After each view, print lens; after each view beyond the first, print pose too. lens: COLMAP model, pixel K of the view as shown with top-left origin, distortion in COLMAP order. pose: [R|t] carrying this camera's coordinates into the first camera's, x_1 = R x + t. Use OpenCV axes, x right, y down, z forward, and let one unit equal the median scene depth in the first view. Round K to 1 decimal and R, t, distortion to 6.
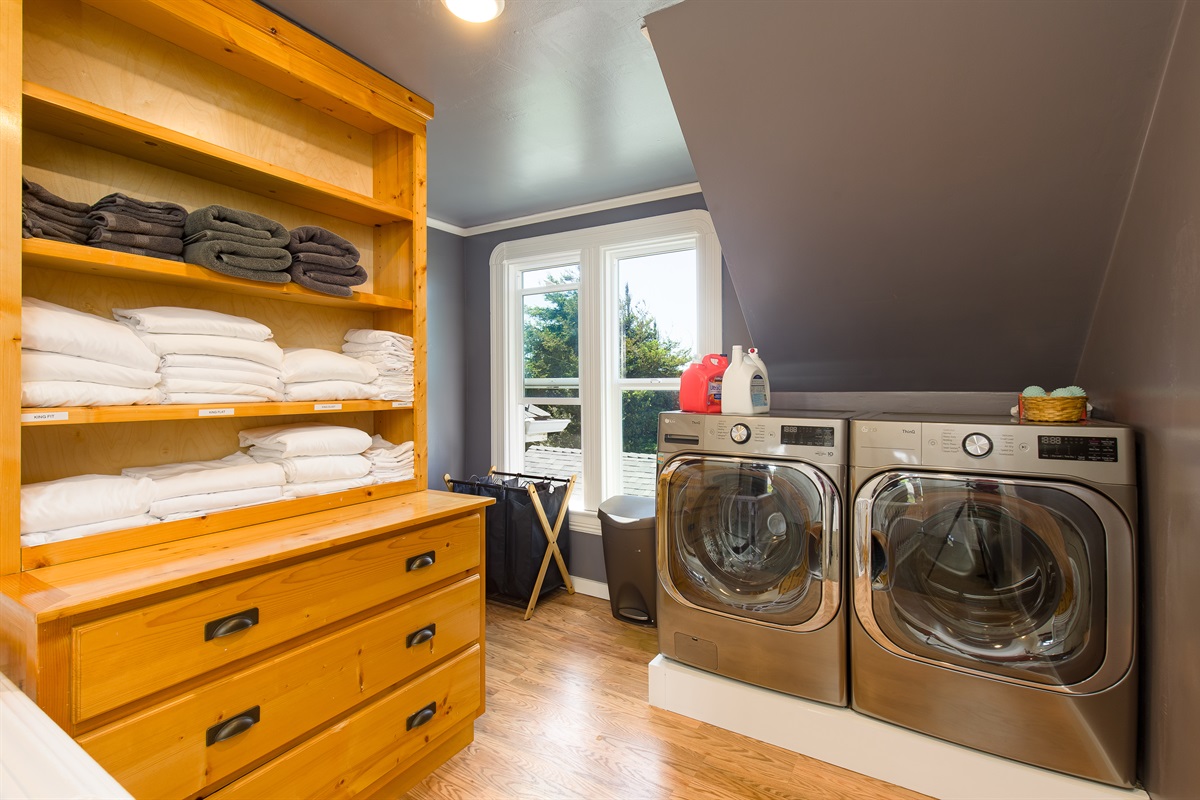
lens RADIAL K [[553.8, 0, 600.1], [0, 553.8, 382.1], [0, 0, 1]] dist [0.004869, -0.000676]
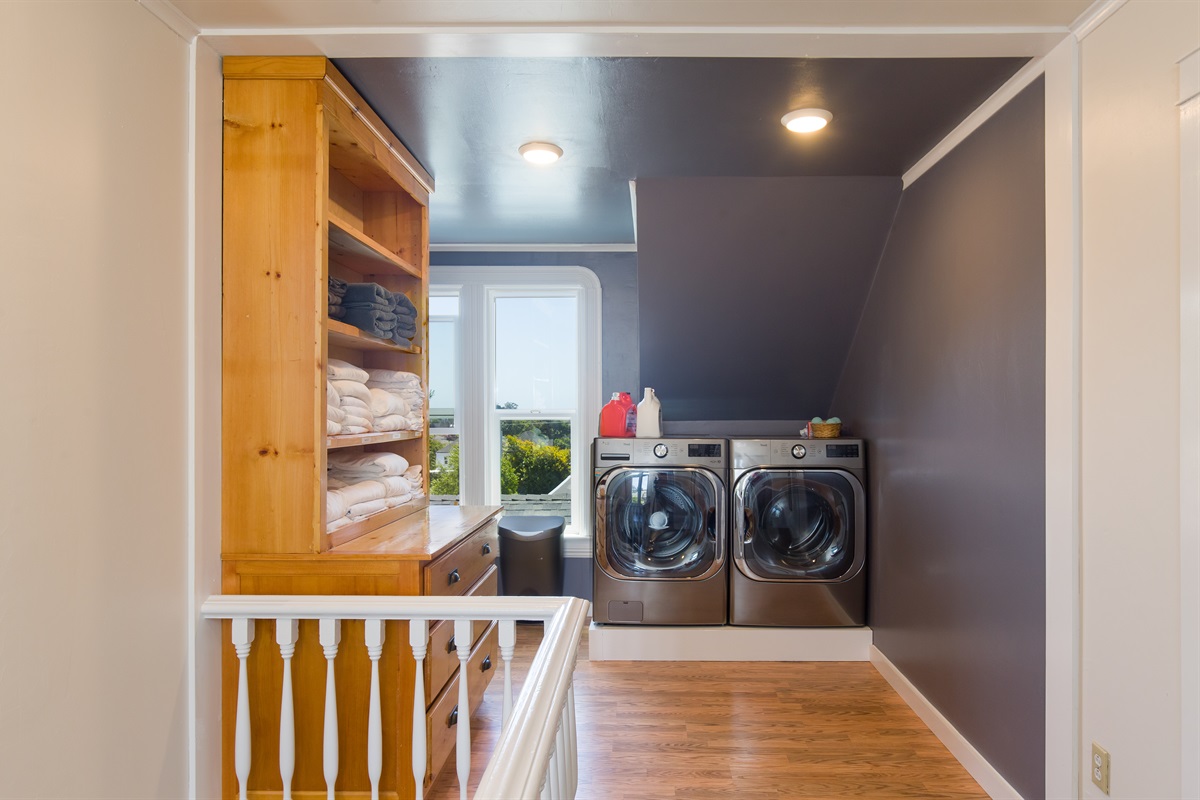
lens RADIAL K [[845.1, 0, 600.8], [0, 845.1, 404.6], [0, 0, 1]] dist [0.033265, 0.000806]
pose [[0.863830, 0.003835, 0.503769, -1.066617], [-0.003890, 0.999992, -0.000942, -0.025316], [-0.503768, -0.001146, 0.863838, -0.877721]]
